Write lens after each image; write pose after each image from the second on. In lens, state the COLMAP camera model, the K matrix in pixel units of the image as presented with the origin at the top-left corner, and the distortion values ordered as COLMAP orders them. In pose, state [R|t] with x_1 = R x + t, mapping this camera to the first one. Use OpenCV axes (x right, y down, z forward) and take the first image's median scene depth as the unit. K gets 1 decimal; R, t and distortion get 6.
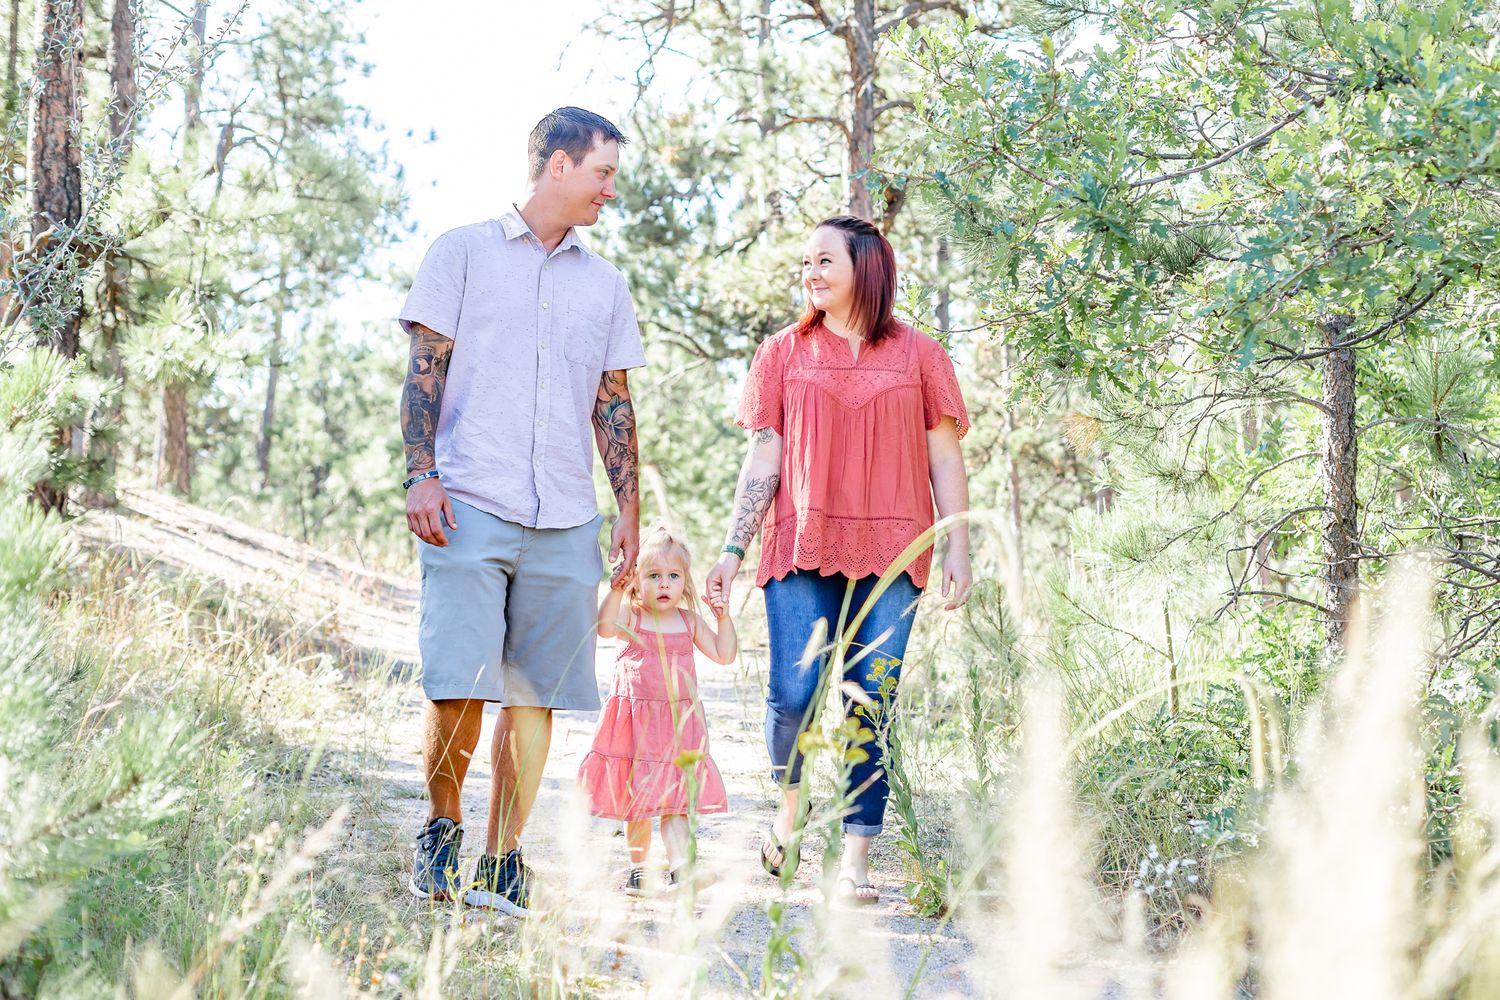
lens RADIAL K [[2193.2, 0, 750.0], [0, 2193.2, 500.0], [0, 0, 1]] dist [0.025572, -0.101547]
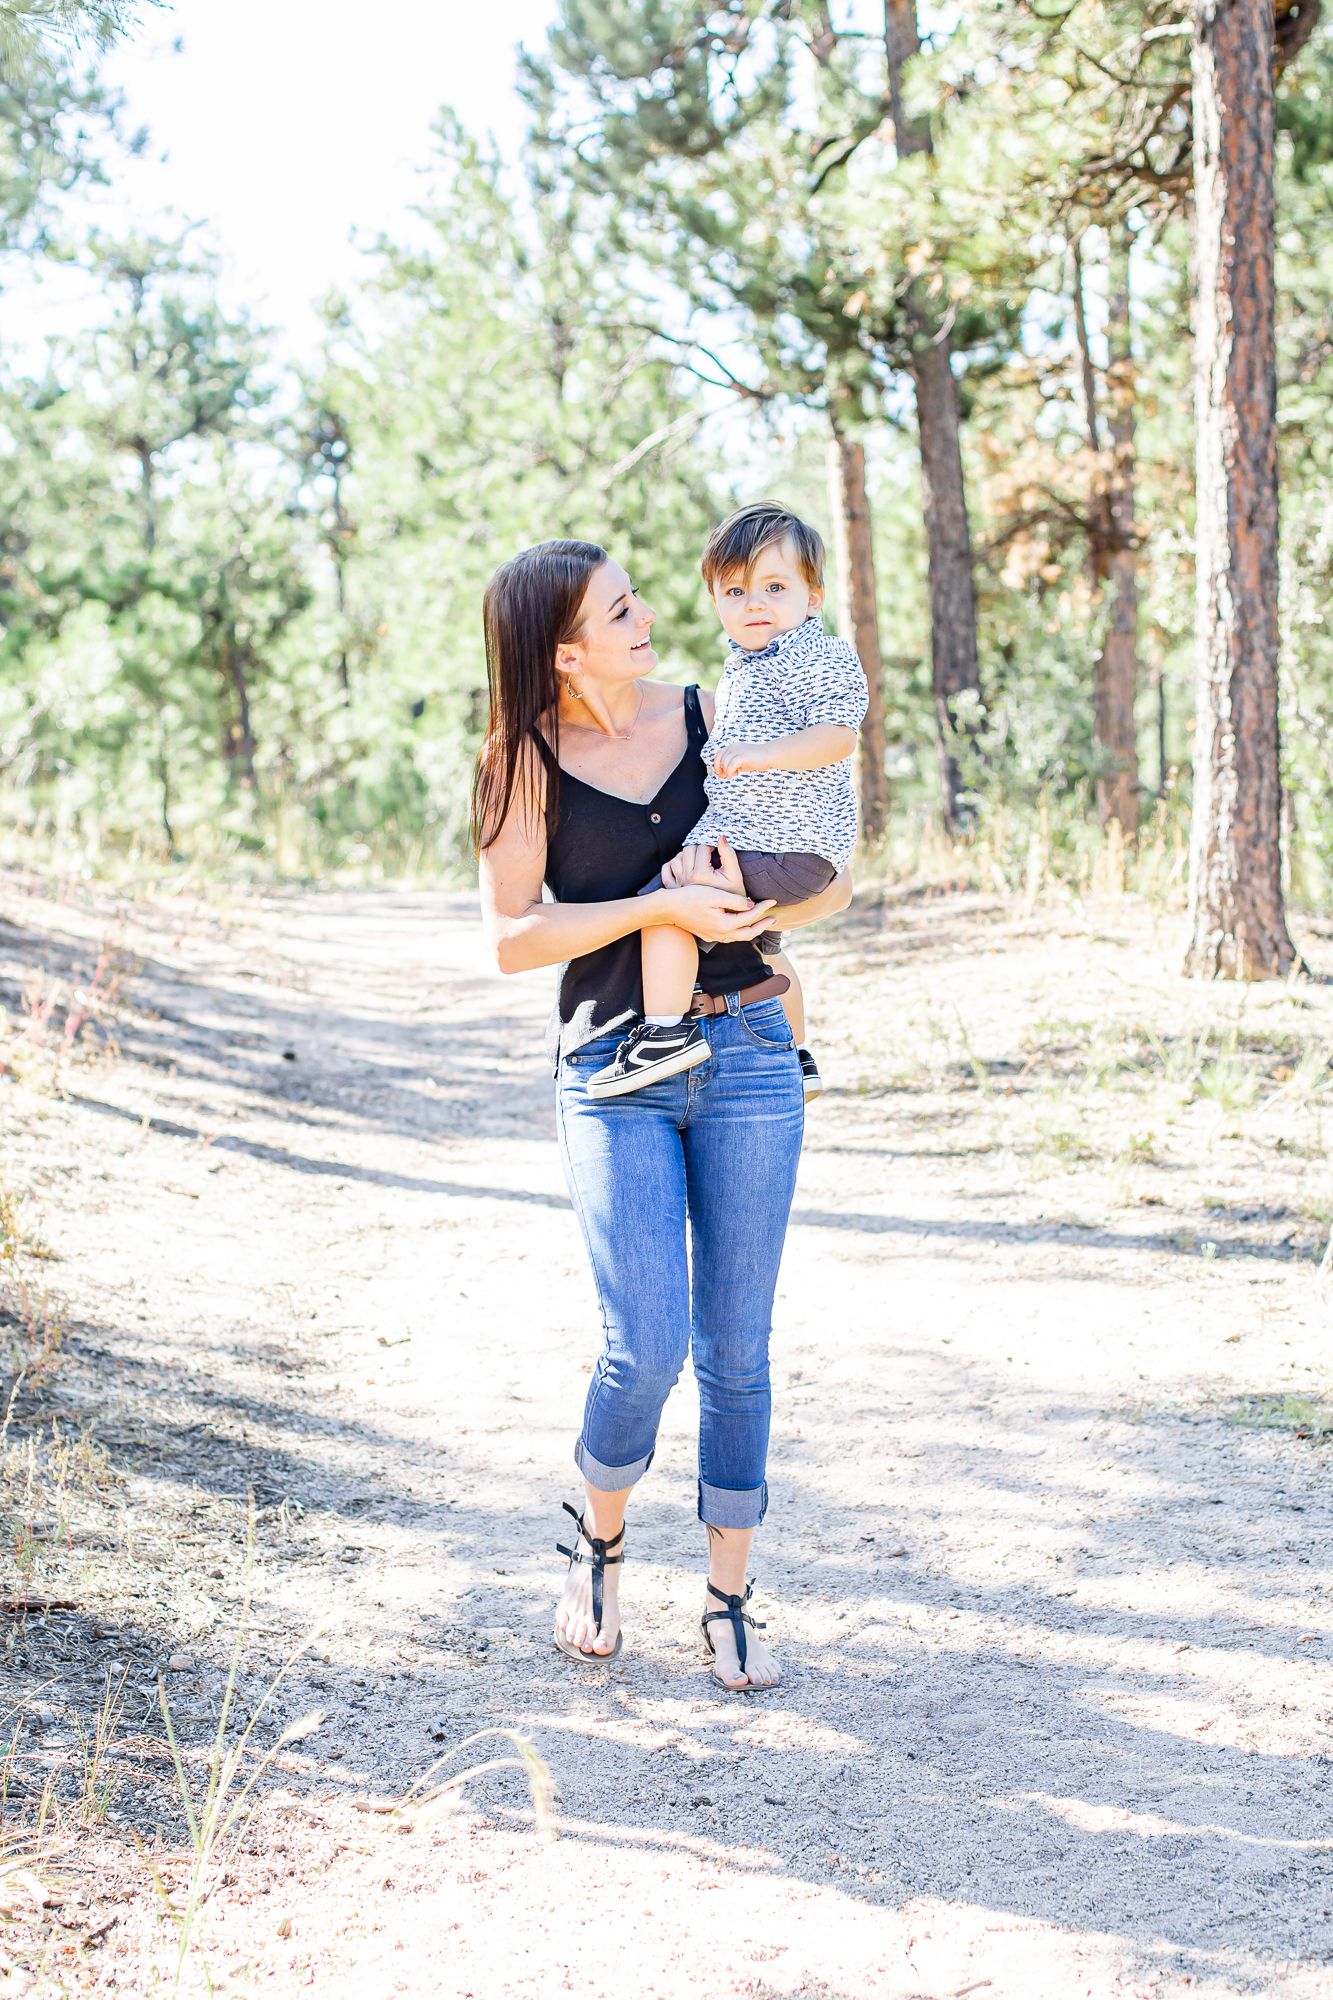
lens RADIAL K [[3249.0, 0, 666.5], [0, 3249.0, 1000.0], [0, 0, 1]] dist [0.007100, -0.105385]
pose [[0.999381, -0.035006, 0.003398, -0.052833], [0.034287, 0.991239, 0.127552, -0.027842], [-0.007833, -0.127356, 0.991826, 0.305616]]
